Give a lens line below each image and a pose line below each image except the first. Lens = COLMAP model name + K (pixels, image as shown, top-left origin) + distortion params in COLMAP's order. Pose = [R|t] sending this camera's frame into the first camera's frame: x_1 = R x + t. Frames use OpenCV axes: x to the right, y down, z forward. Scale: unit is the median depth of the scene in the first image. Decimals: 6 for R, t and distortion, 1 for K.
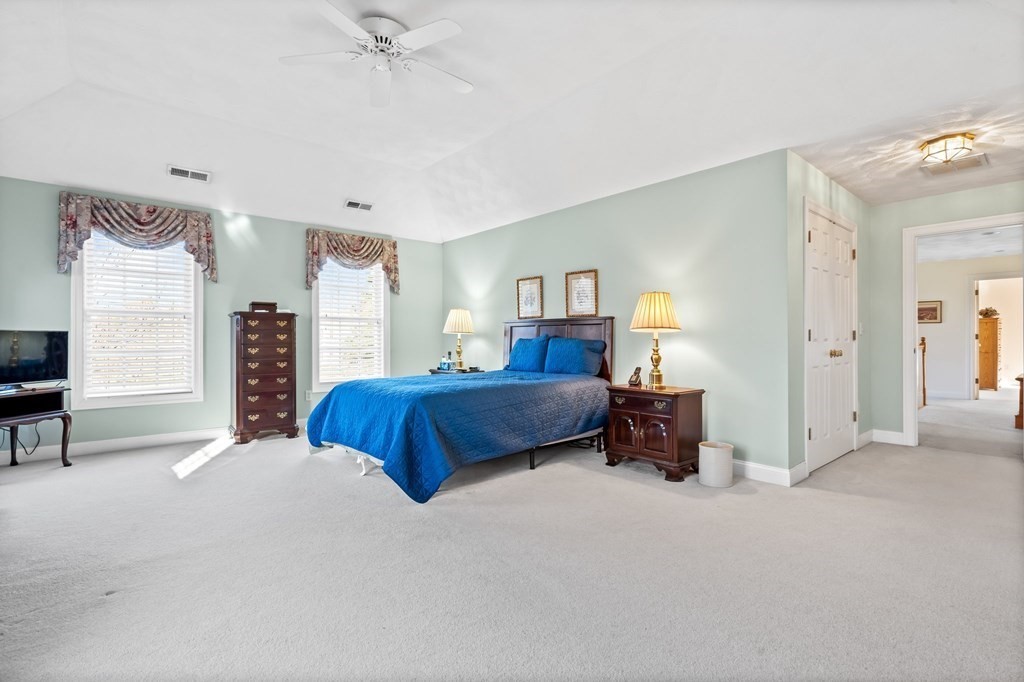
lens RADIAL K [[474.3, 0, 514.1], [0, 474.3, 345.6], [0, 0, 1]] dist [-0.000239, -0.000018]
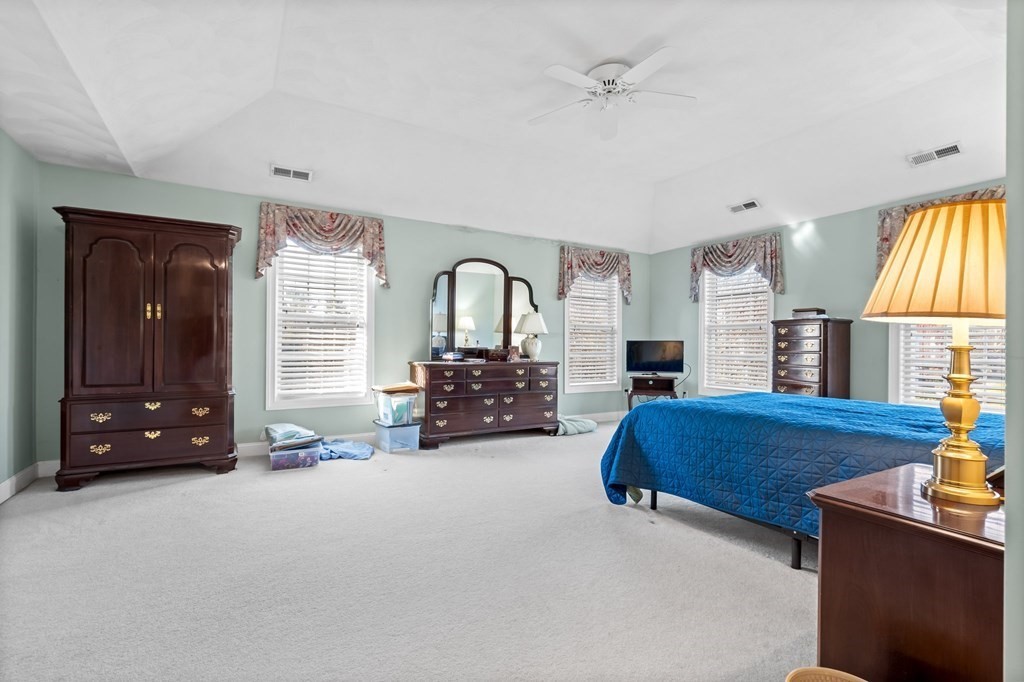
lens RADIAL K [[474.3, 0, 514.1], [0, 474.3, 345.6], [0, 0, 1]] dist [-0.000239, -0.000018]
pose [[-0.179669, -0.003347, -0.983721, 0.606695], [-0.022685, 0.999742, 0.000741, -0.003747], [0.983466, 0.022449, -0.179699, 0.684376]]
